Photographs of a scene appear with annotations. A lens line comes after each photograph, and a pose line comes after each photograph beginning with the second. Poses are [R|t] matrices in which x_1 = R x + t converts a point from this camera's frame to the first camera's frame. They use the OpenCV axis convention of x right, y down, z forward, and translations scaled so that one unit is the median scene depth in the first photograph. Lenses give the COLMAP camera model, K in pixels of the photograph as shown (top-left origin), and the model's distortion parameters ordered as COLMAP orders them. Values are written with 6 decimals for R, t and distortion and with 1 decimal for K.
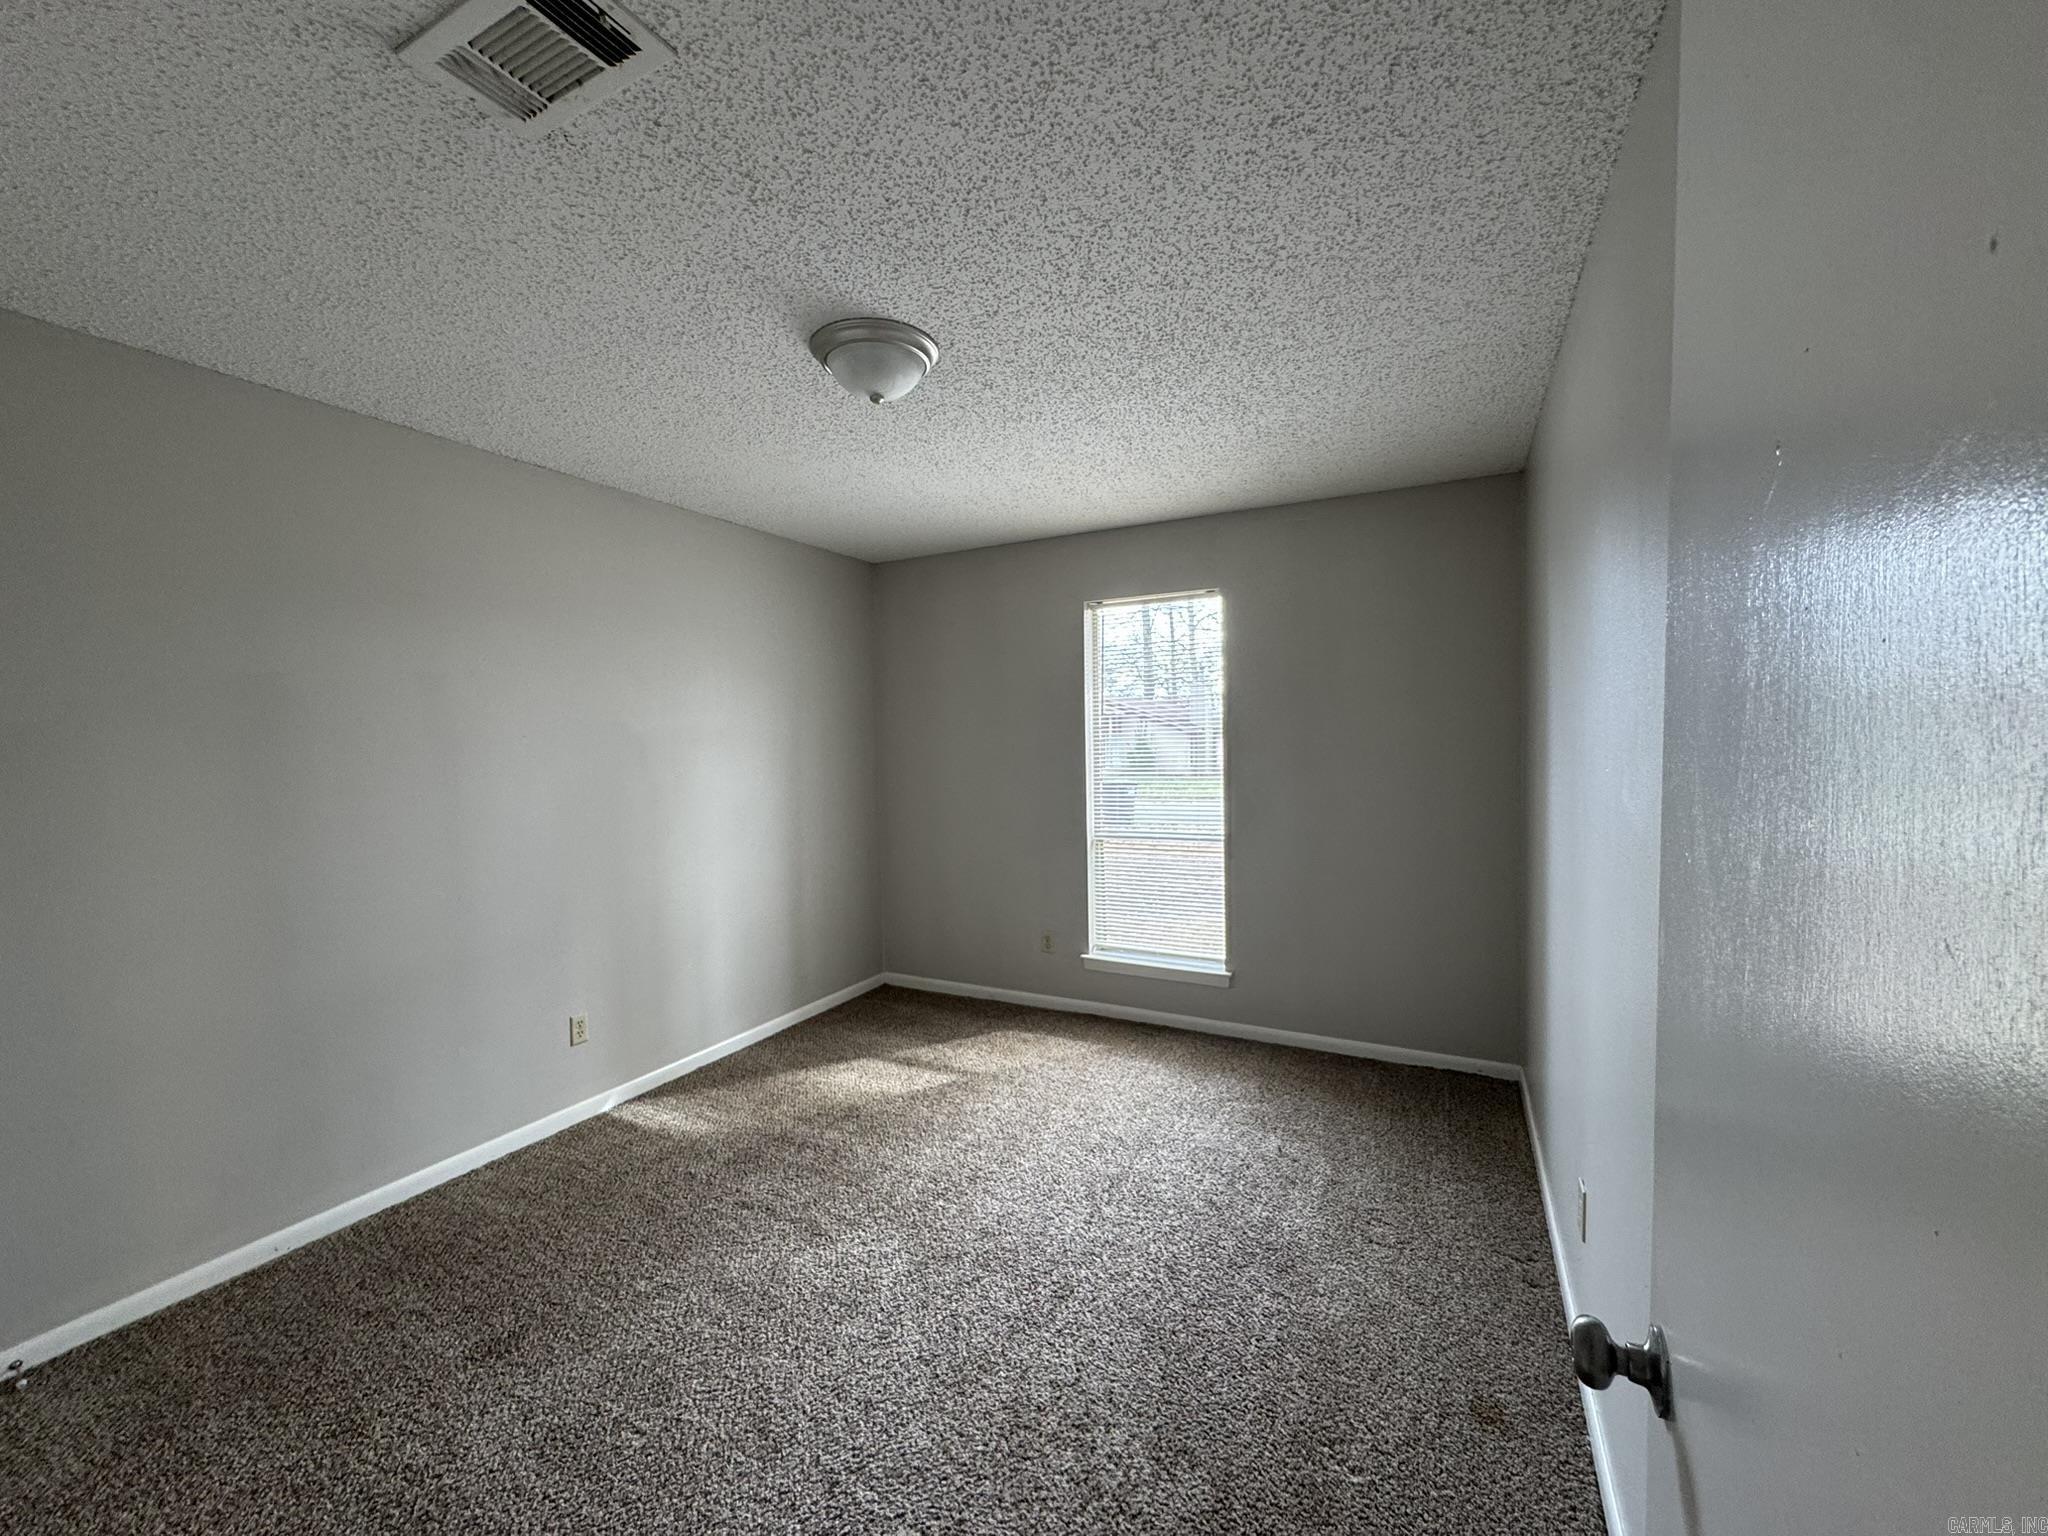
lens RADIAL K [[813.5, 0, 1012.3], [0, 813.5, 763.4], [0, 0, 1]] dist [-0.002471, 0.000621]
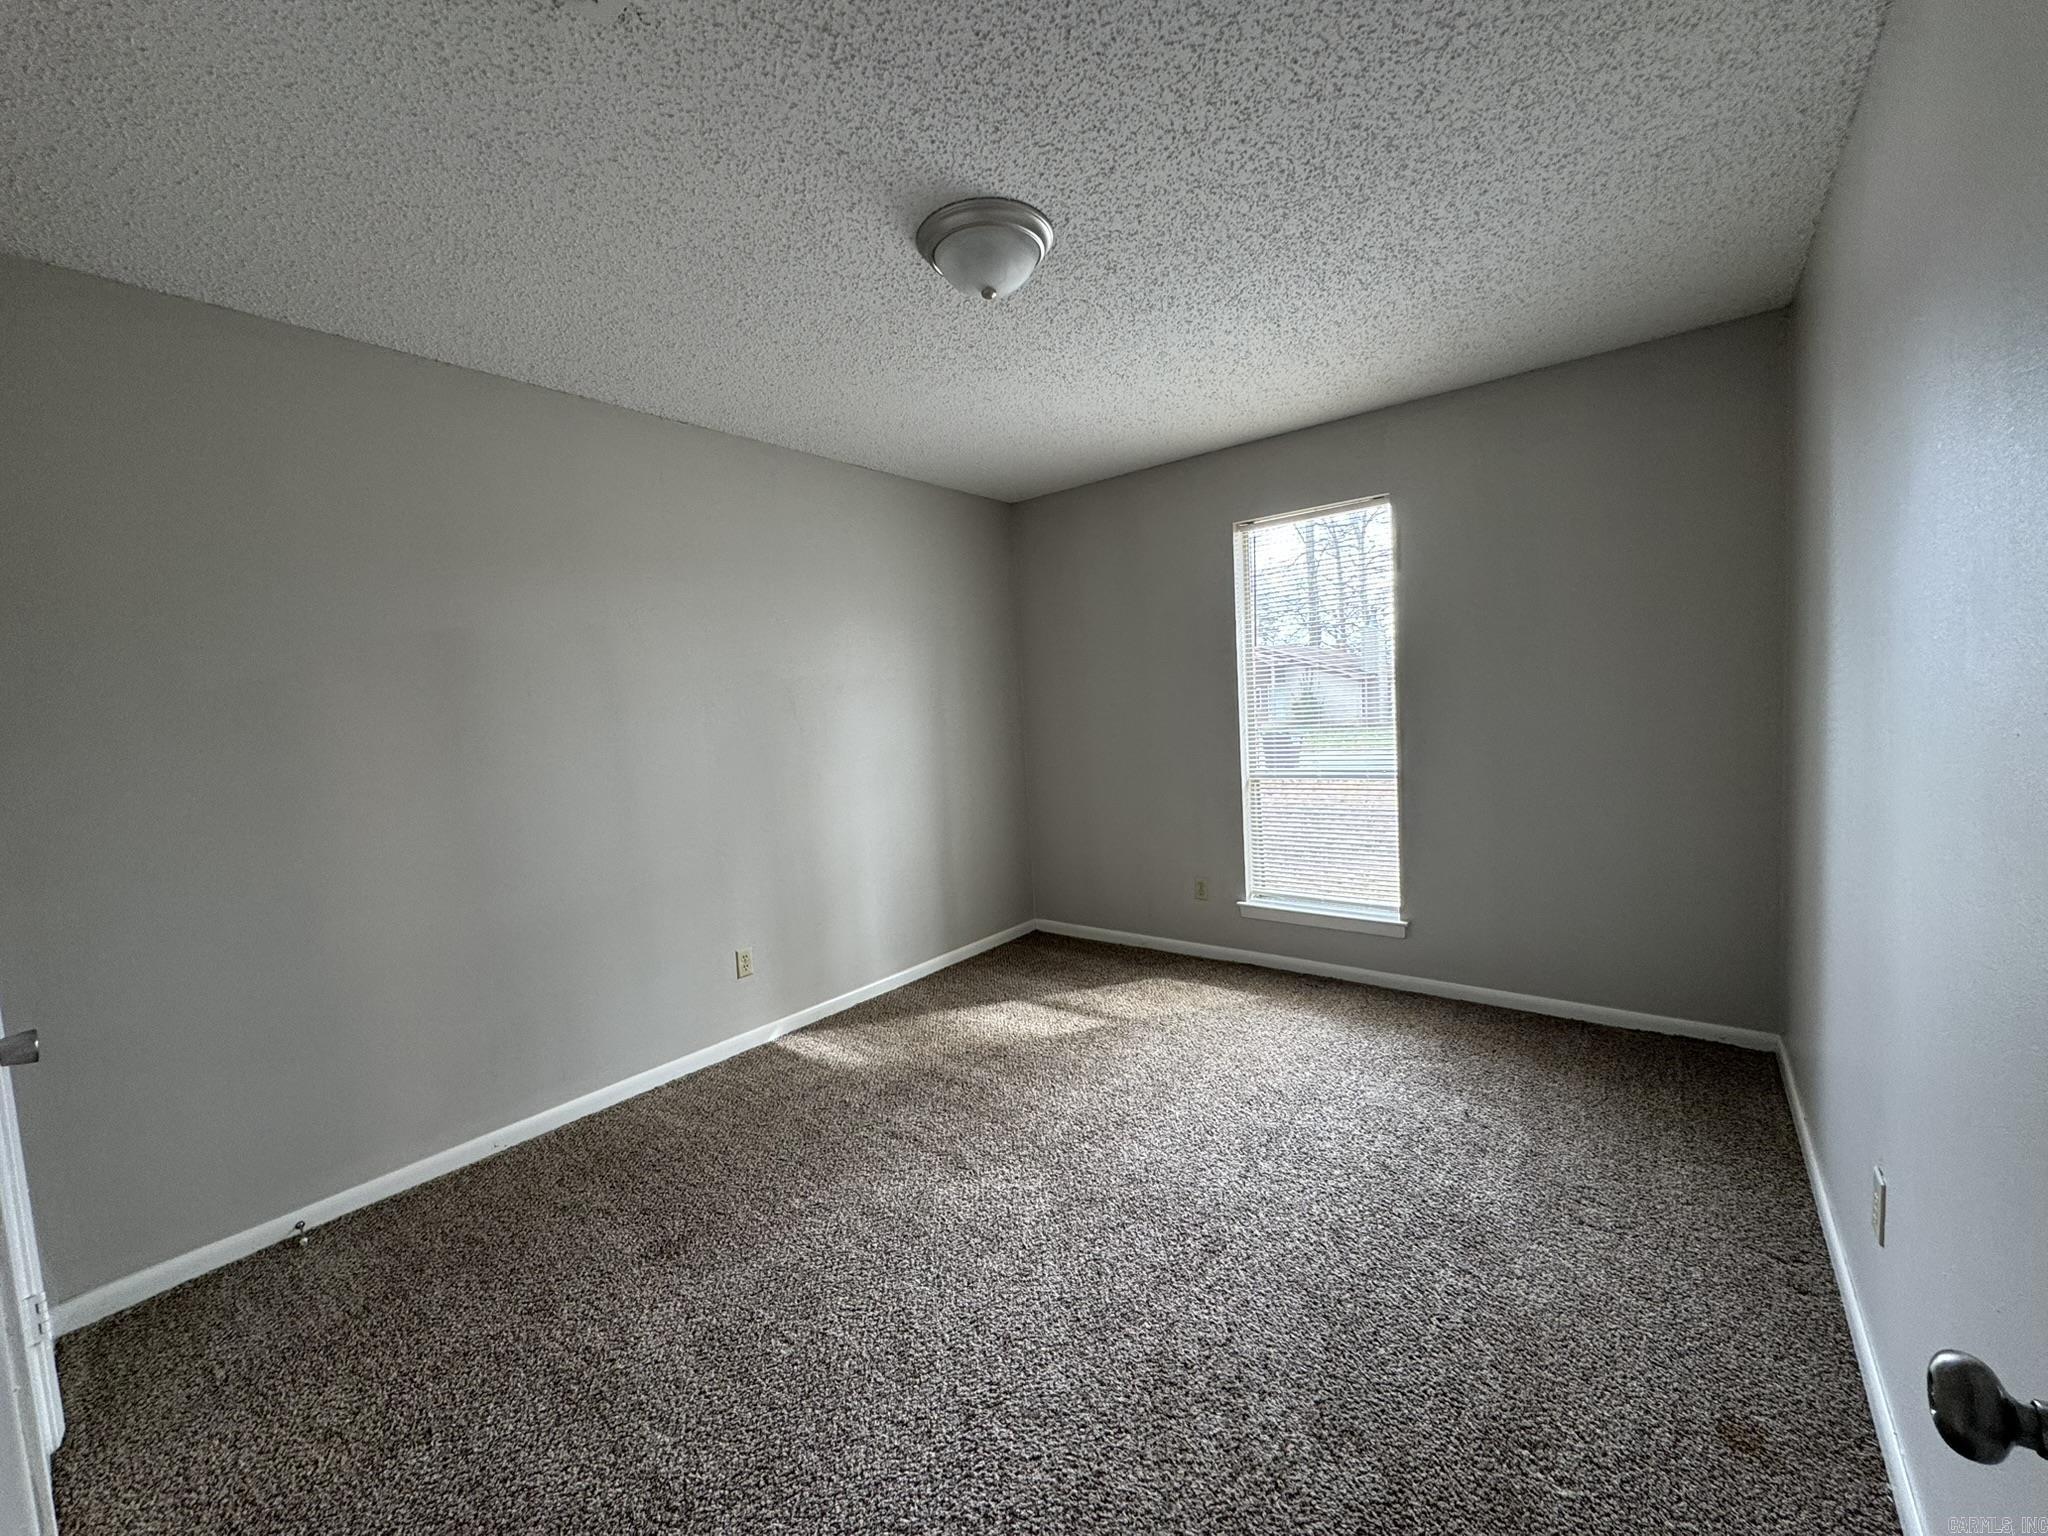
lens RADIAL K [[813.5, 0, 1012.1], [0, 813.5, 759.3], [0, 0, 1]] dist [-0.002471, 0.000621]
pose [[0.981408, -0.022101, -0.190655, 0.024617], [0.031111, 0.998530, 0.044394, 0.042324], [0.189393, -0.049500, 0.980653, 0.067631]]
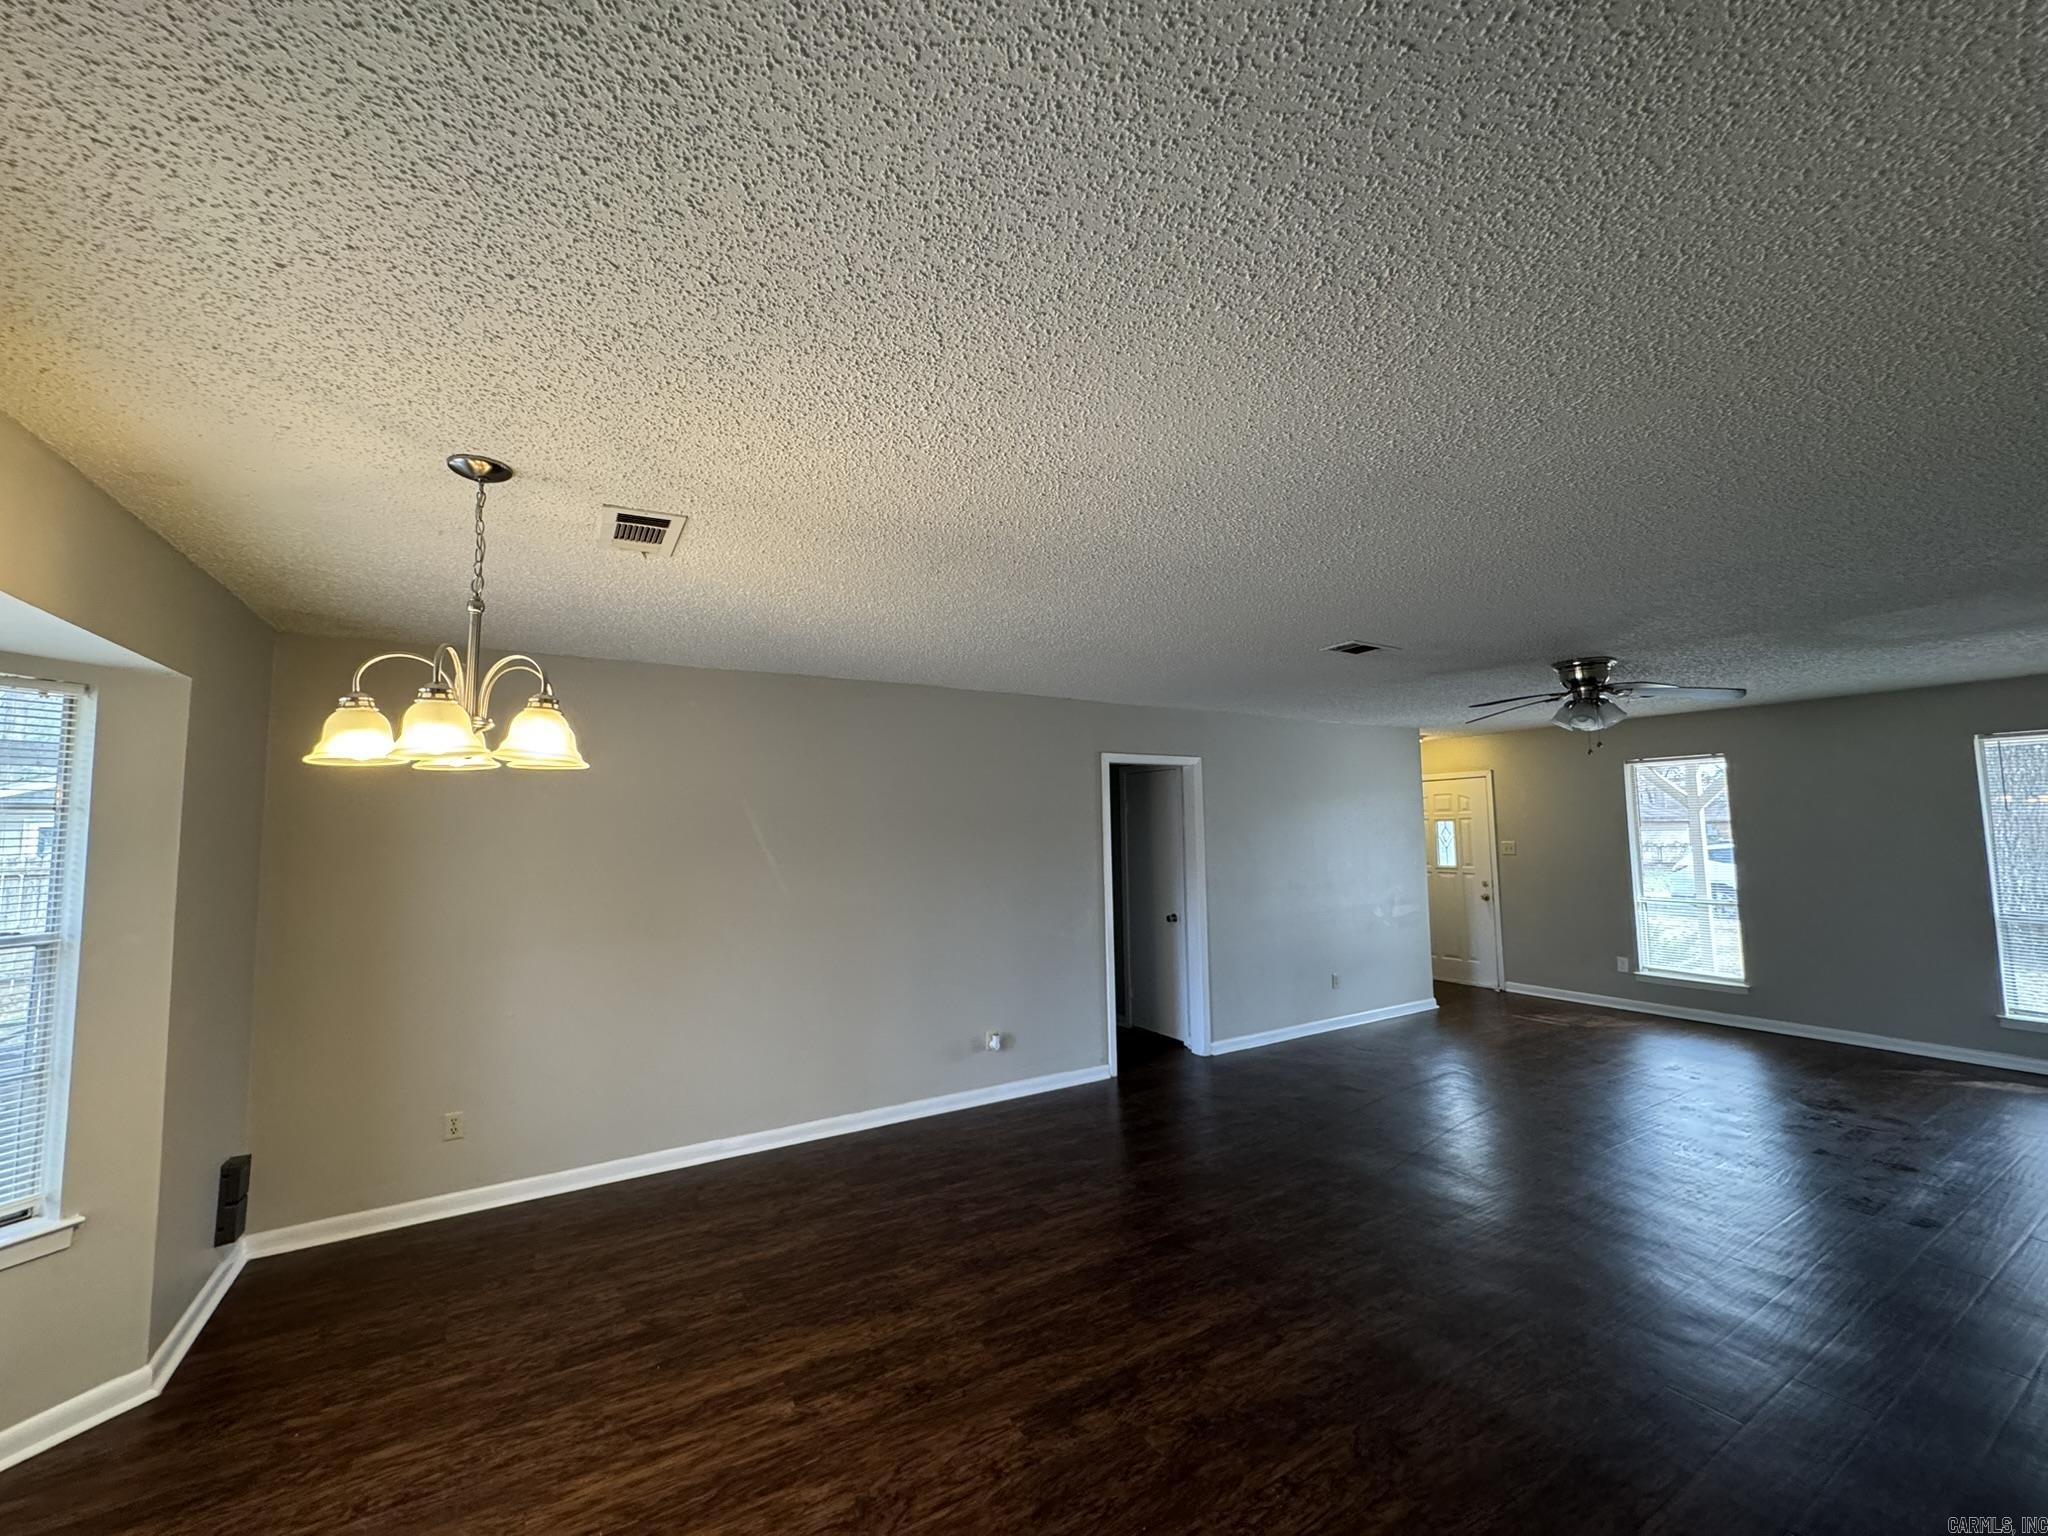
lens RADIAL K [[813.5, 0, 1018.8], [0, 813.5, 766.8], [0, 0, 1]] dist [-0.002471, 0.000621]
pose [[0.852187, -0.024313, -0.522672, -0.220367], [-0.027933, 0.995381, -0.091846, 0.027010], [0.522491, 0.092870, 0.847572, -2.374904]]
